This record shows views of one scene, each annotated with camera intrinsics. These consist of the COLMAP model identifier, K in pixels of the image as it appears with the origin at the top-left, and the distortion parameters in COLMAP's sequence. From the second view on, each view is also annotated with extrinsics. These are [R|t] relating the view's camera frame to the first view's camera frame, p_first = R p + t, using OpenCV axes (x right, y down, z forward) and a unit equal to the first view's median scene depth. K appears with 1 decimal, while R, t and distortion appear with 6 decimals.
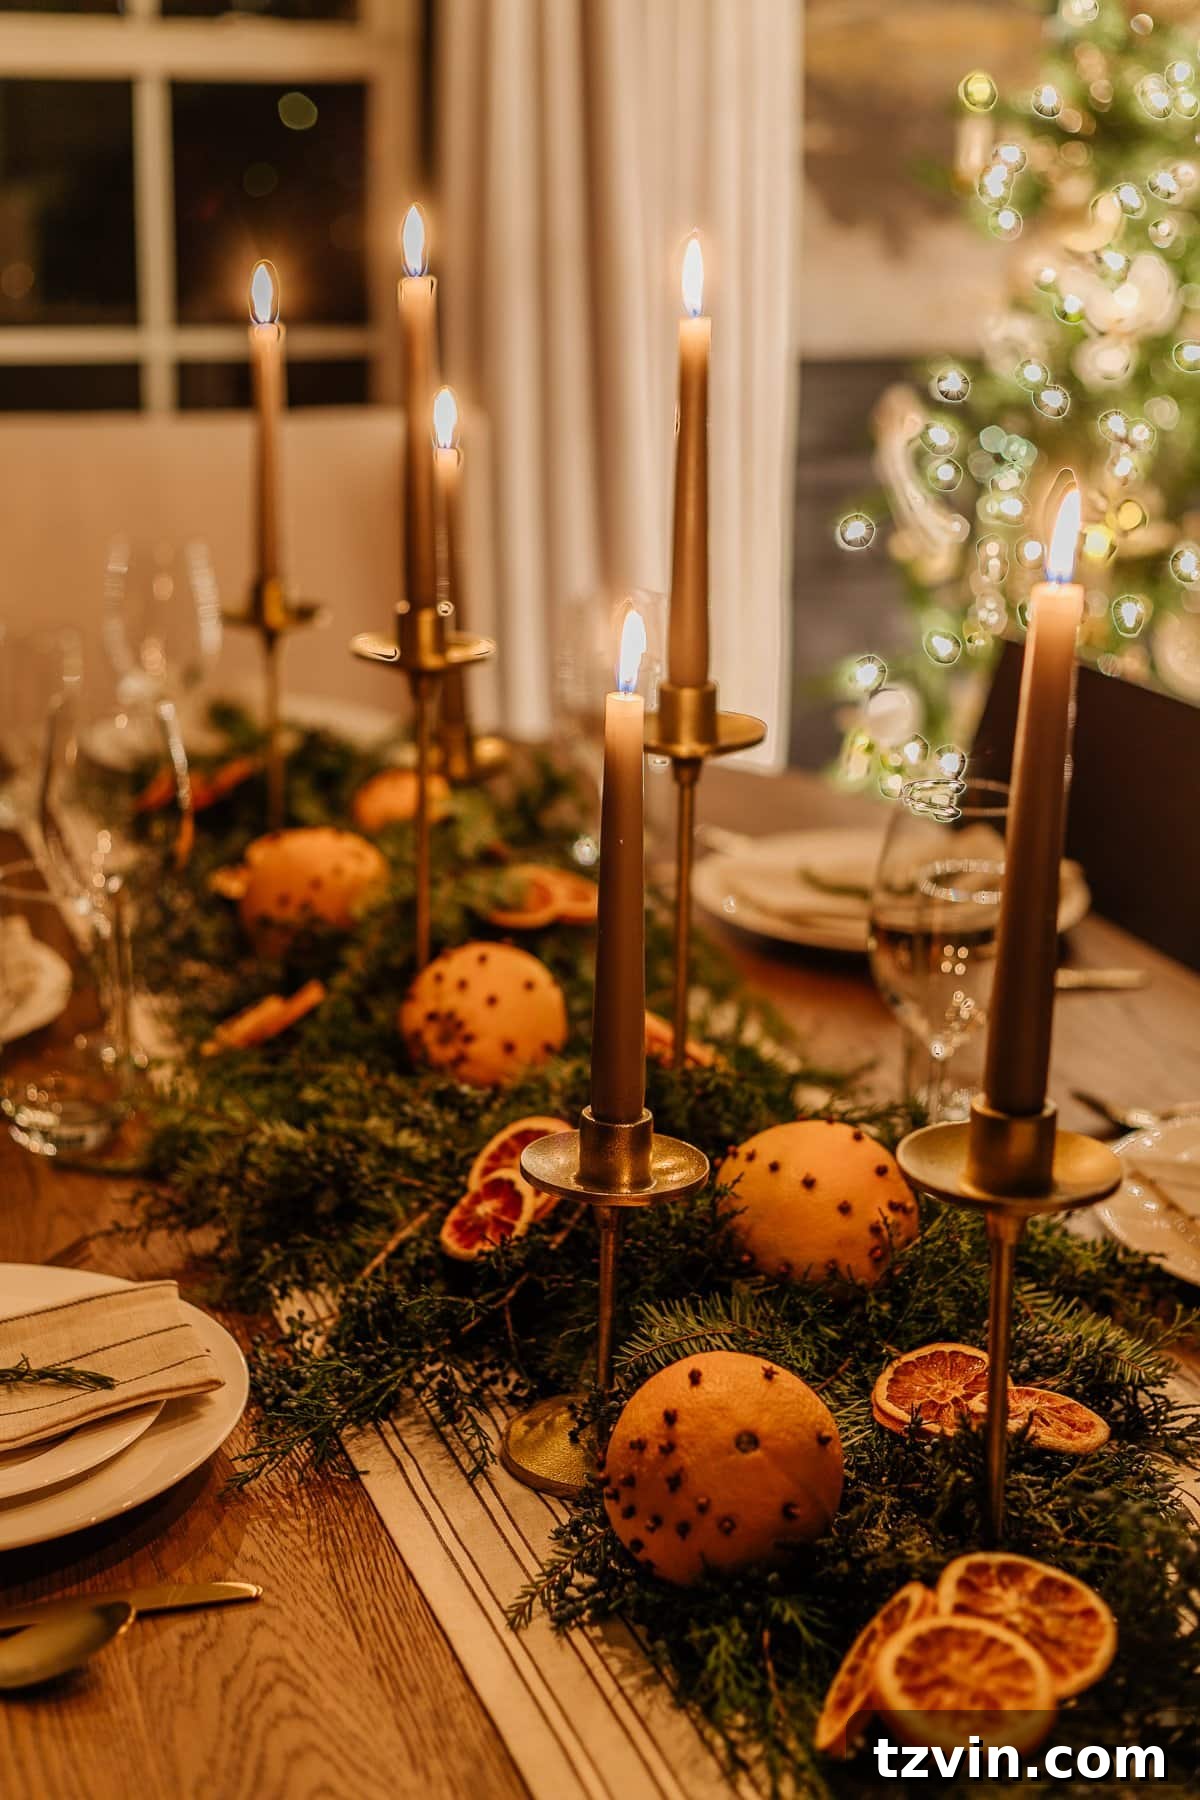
lens RADIAL K [[2646.6, 0, 603.1], [0, 2646.6, 903.0], [0, 0, 1]] dist [0.012659, 0.000000]
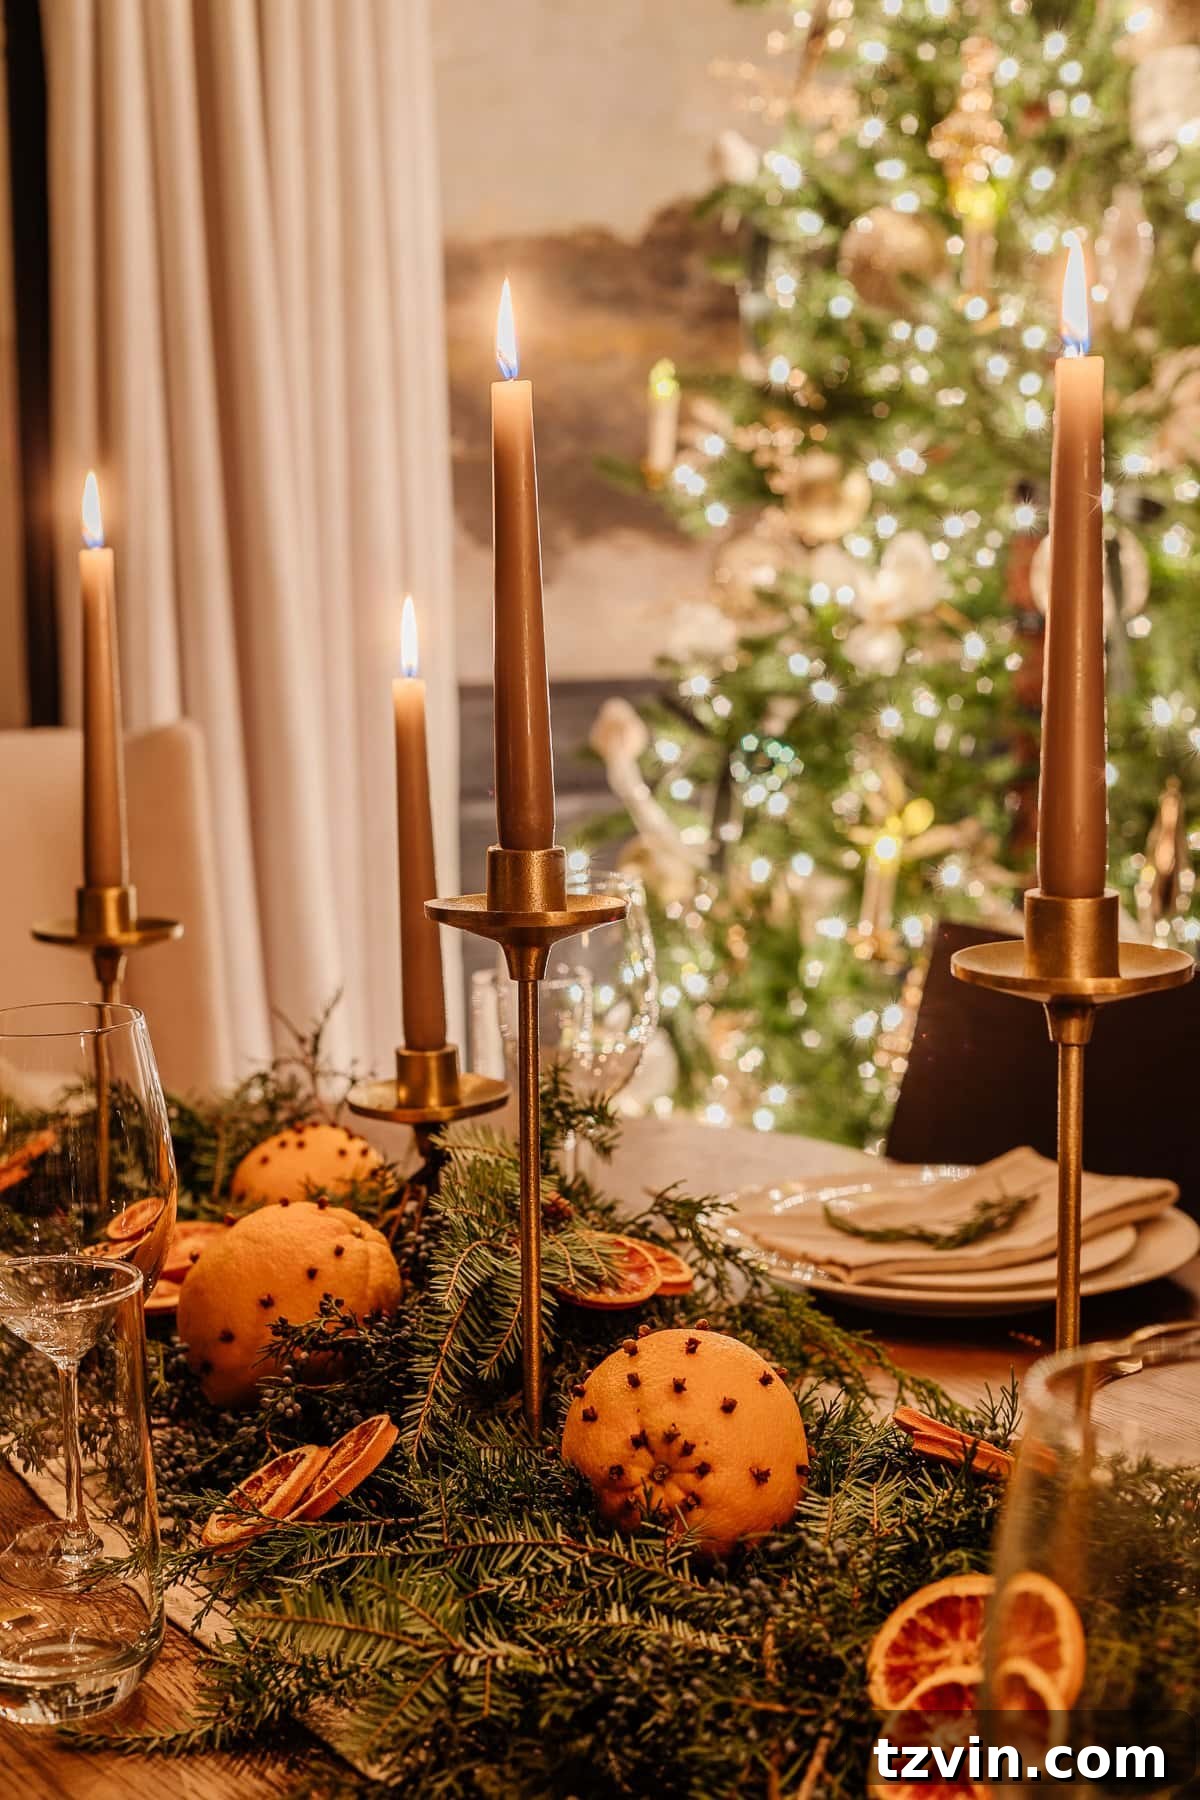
lens RADIAL K [[2646.6, 0, 593.5], [0, 2646.6, 901.7], [0, 0, 1]] dist [0.012659, 0.000000]
pose [[0.969763, -0.054096, 0.237976, -0.206553], [0.092347, 0.983956, -0.152650, 0.009680], [-0.225900, 0.170011, 0.959200, 0.321583]]
